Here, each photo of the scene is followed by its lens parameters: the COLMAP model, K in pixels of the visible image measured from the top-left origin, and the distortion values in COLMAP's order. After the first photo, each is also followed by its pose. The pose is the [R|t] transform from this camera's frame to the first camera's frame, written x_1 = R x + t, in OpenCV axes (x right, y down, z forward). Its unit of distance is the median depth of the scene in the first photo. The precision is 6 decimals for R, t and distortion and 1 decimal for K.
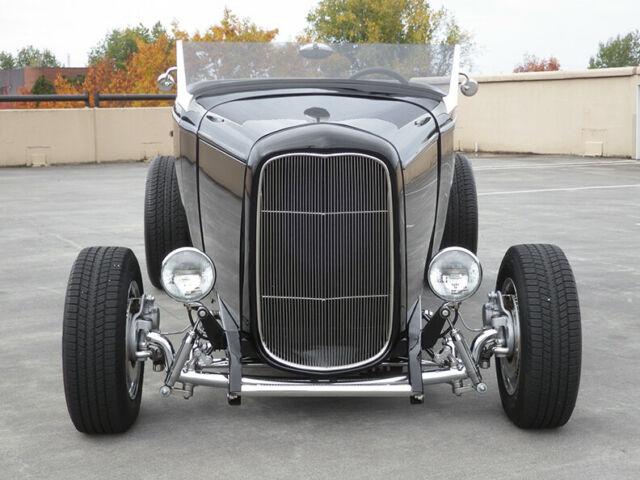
lens RADIAL K [[1267.5, 0, 320.0], [0, 1267.5, 240.0], [0, 0, 1]] dist [-0.006304, 0.116123]
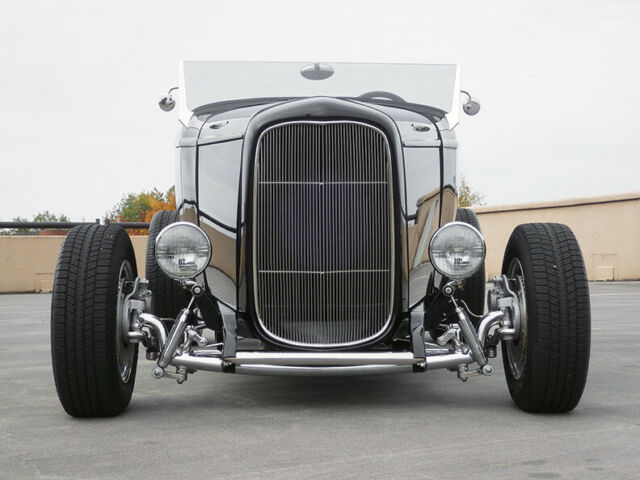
lens RADIAL K [[1267.5, 0, 320.0], [0, 1267.5, 240.0], [0, 0, 1]] dist [-0.006304, 0.116123]
pose [[0.999941, -0.003767, -0.010151, 0.010746], [0.002360, 0.990813, -0.135217, 0.148639], [0.010567, 0.135186, 0.990764, 0.036086]]
